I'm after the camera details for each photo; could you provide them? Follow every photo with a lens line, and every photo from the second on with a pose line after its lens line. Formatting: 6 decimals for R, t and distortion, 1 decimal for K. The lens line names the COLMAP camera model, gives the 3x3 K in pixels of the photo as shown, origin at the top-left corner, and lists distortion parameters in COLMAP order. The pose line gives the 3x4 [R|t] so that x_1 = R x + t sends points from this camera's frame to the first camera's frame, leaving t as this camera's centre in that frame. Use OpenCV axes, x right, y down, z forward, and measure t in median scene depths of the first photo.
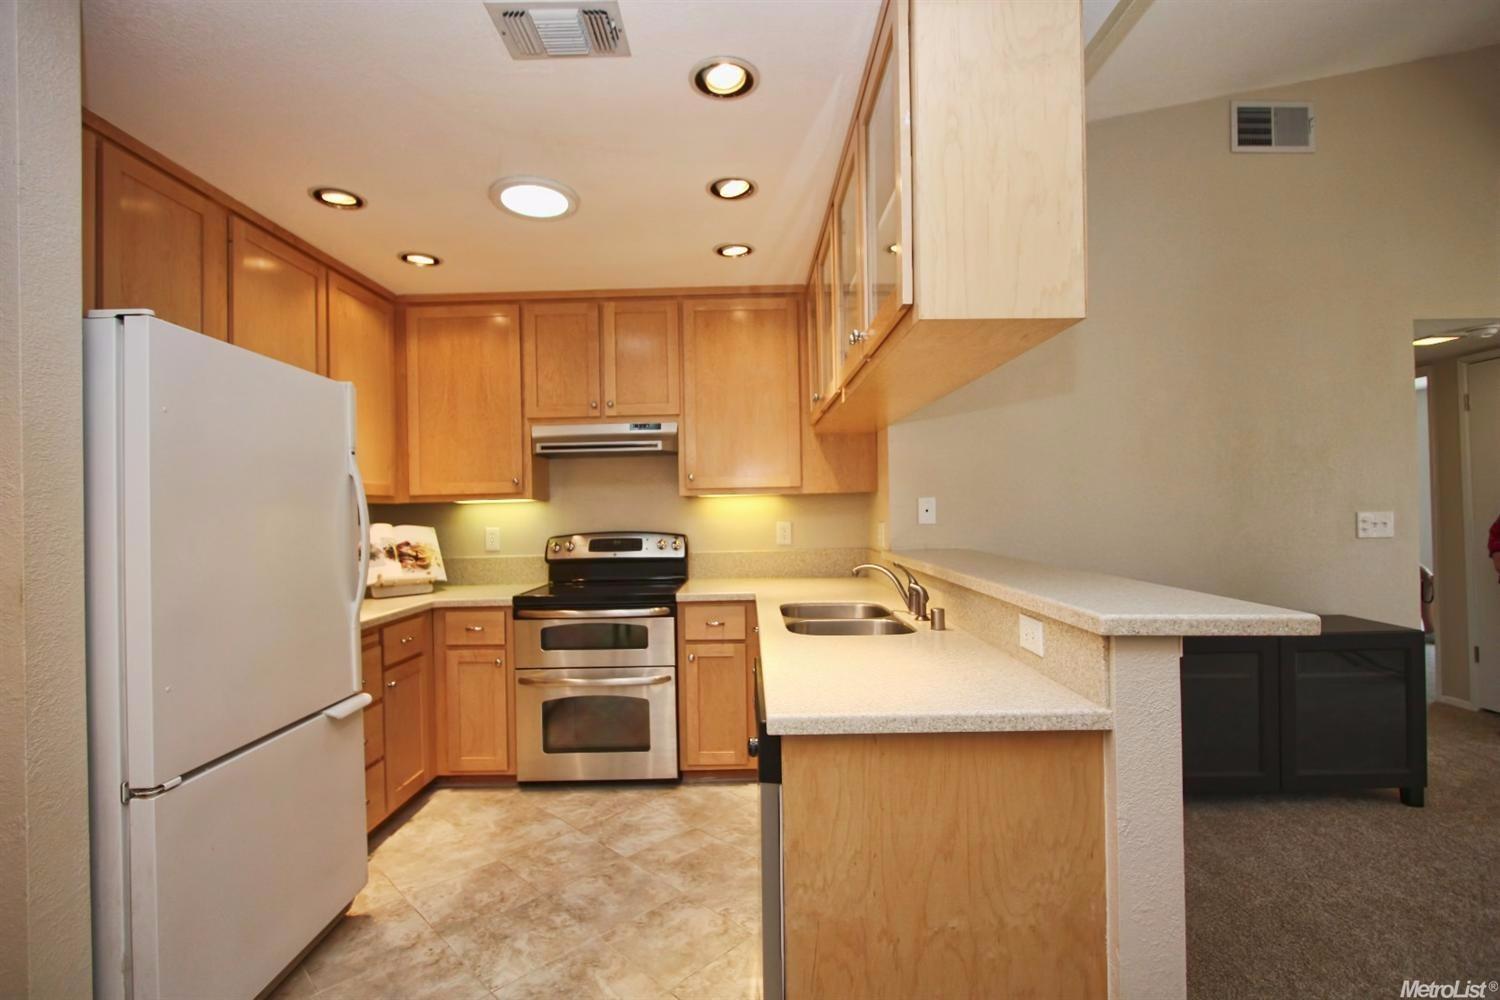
lens RADIAL K [[694.9, 0, 744.3], [0, 694.9, 502.3], [0, 0, 1]] dist [-0.016250, 0.000152]
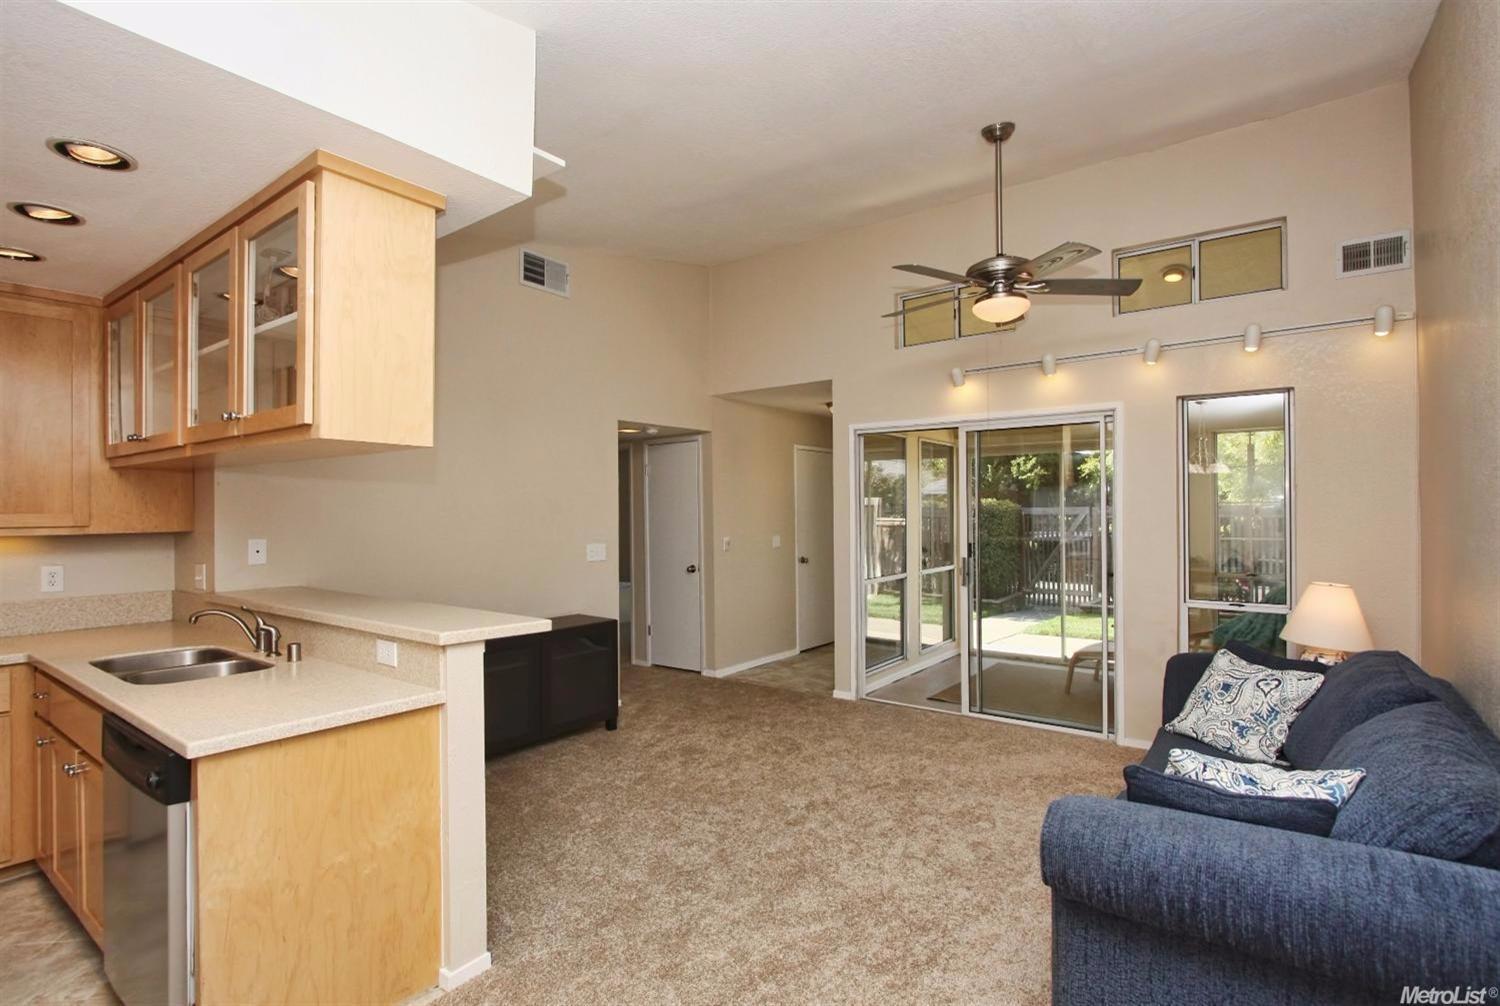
lens RADIAL K [[714.6, 0, 767.3], [0, 714.6, 508.7], [0, 0, 1]] dist [-0.018714, -0.000125]
pose [[0.577665, 0.020228, 0.816023, -0.173699], [-0.011831, 0.999795, -0.016408, -0.047478], [-0.816188, -0.000176, 0.577786, -0.253038]]
